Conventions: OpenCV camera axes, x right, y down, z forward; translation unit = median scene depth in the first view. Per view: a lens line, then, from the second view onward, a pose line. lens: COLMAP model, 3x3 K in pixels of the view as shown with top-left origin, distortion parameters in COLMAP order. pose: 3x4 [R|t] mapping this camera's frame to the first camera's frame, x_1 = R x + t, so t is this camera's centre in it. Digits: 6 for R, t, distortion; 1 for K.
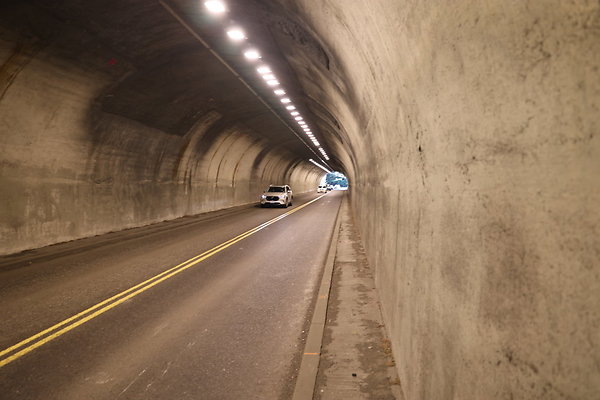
lens RADIAL K [[427.5, 0, 301.6], [0, 427.5, 198.4], [0, 0, 1]] dist [-0.094912, 0.111704]
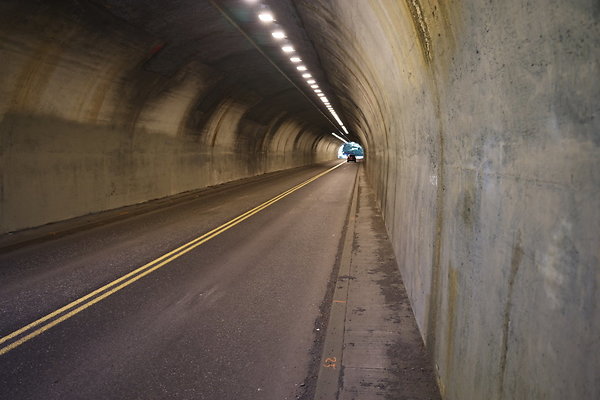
lens RADIAL K [[887.1, 0, 301.7], [0, 887.1, 199.4], [0, 0, 1]] dist [0.122578, 0.064350]
pose [[0.998679, -0.012633, 0.049814, -0.506382], [0.011871, 0.999808, 0.015562, 0.148540], [-0.050001, -0.014950, 0.998637, -3.984659]]
